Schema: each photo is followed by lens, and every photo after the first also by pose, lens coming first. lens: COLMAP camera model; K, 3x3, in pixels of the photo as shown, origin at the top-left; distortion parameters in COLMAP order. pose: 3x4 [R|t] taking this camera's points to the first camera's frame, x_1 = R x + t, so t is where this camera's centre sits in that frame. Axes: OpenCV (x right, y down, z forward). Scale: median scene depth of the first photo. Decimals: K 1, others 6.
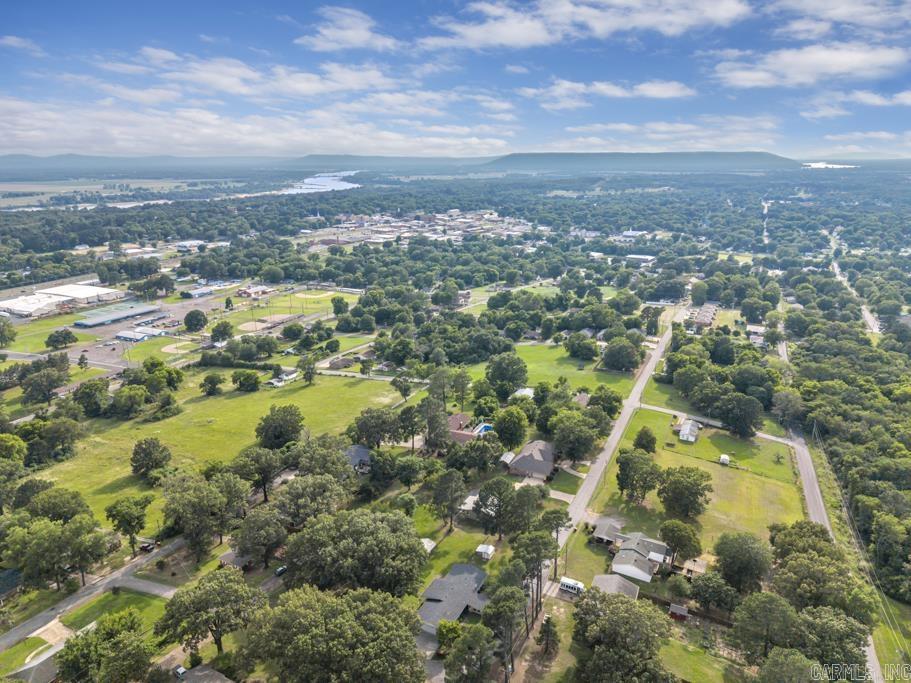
lens RADIAL K [[599.0, 0, 457.1], [0, 599.0, 356.4], [0, 0, 1]] dist [0.038084, -0.047615]
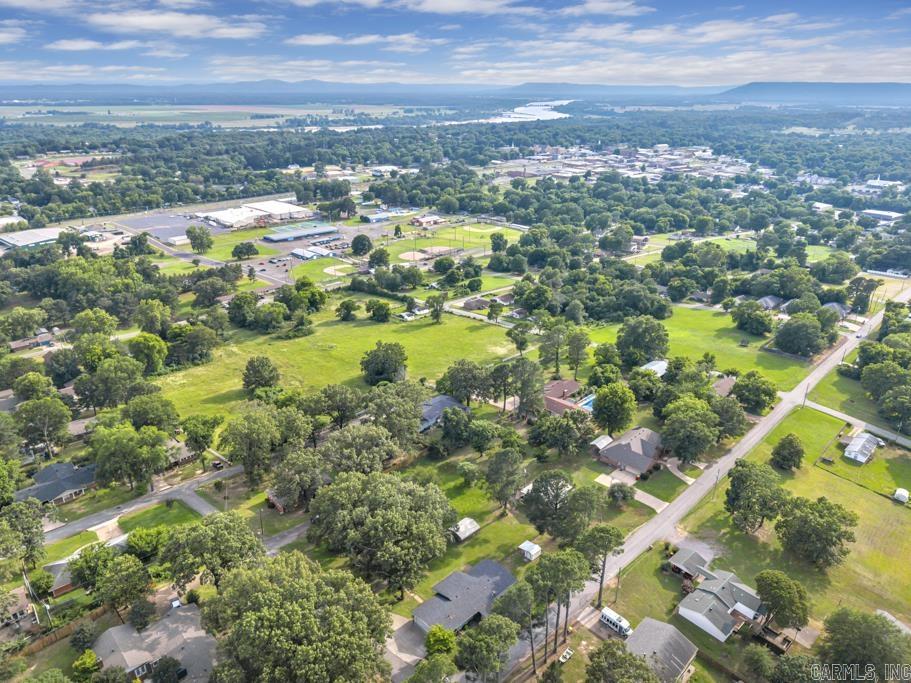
lens RADIAL K [[599.0, 0, 457.1], [0, 599.0, 356.4], [0, 0, 1]] dist [0.038084, -0.047615]
pose [[0.944723, 0.143583, -0.294757, 0.068665], [-0.112407, 0.986365, 0.120206, -0.016736], [0.307998, -0.080429, 0.947981, 0.075171]]
